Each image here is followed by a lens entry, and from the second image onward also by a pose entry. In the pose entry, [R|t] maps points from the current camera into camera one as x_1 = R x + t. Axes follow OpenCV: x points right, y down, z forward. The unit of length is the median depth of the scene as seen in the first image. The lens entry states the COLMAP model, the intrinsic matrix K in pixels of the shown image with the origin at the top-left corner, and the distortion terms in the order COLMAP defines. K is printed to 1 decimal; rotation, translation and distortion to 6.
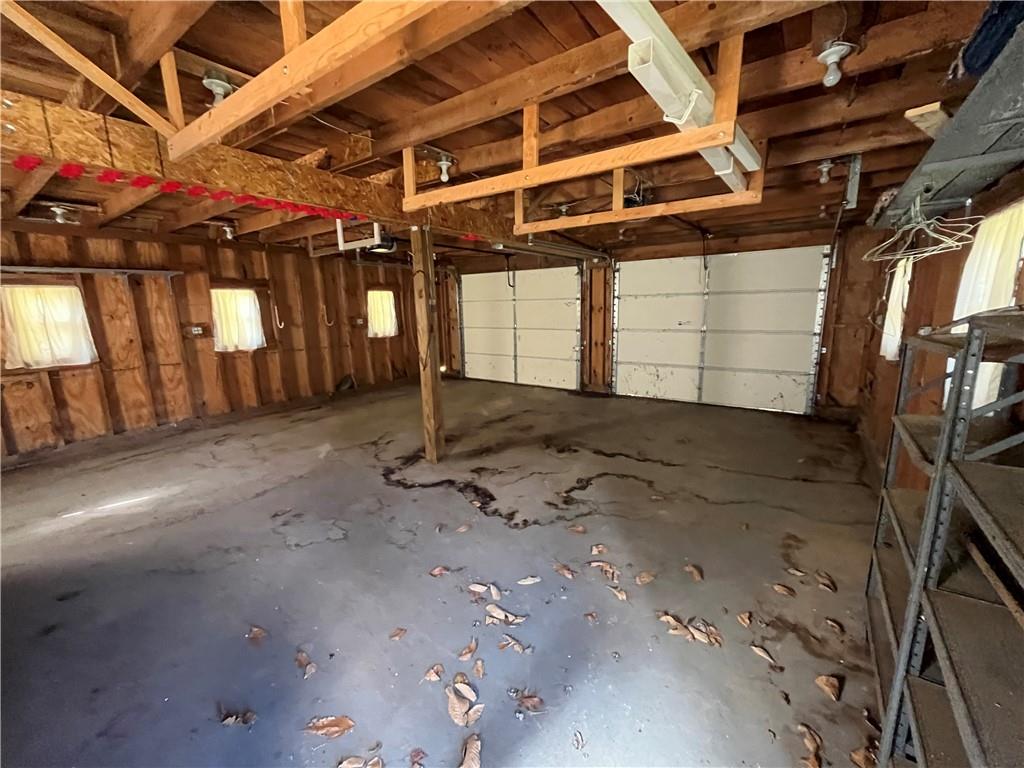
lens RADIAL K [[414.0, 0, 510.8], [0, 414.0, 385.2], [0, 0, 1]] dist [-0.003805, -0.000058]
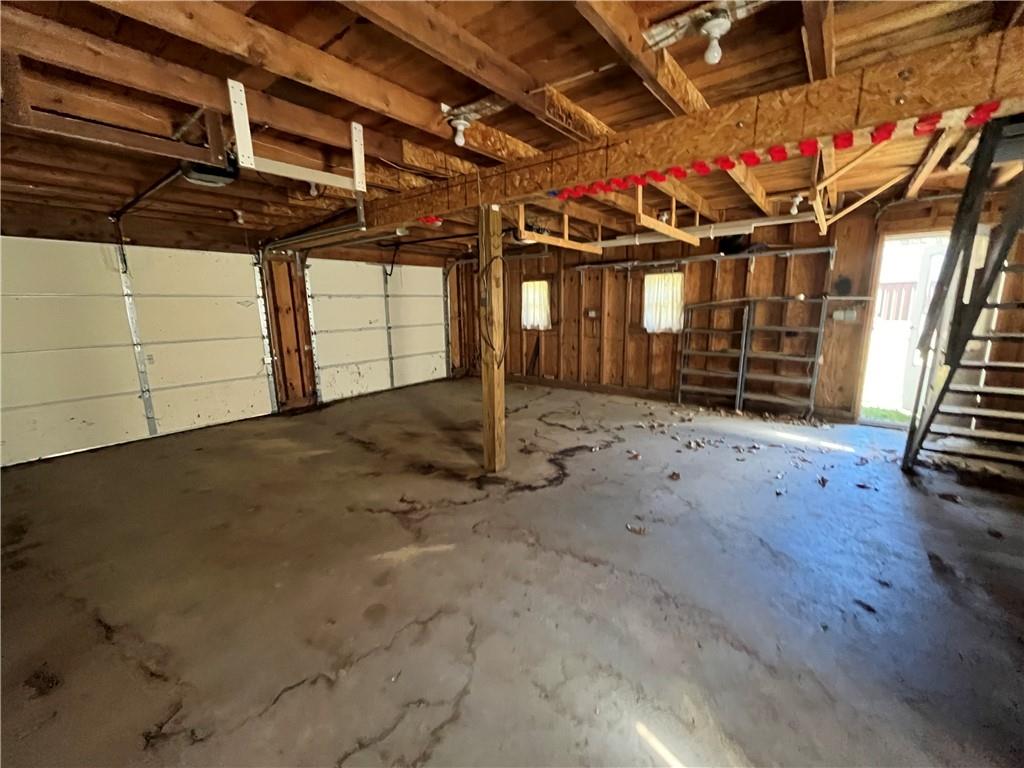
lens RADIAL K [[414.0, 0, 509.6], [0, 414.0, 385.3], [0, 0, 1]] dist [-0.003805, -0.000058]
pose [[0.053321, -0.173670, 0.983359, -0.876555], [0.200544, 0.966559, 0.159828, -0.111645], [-0.978233, 0.188685, 0.086366, 0.725337]]
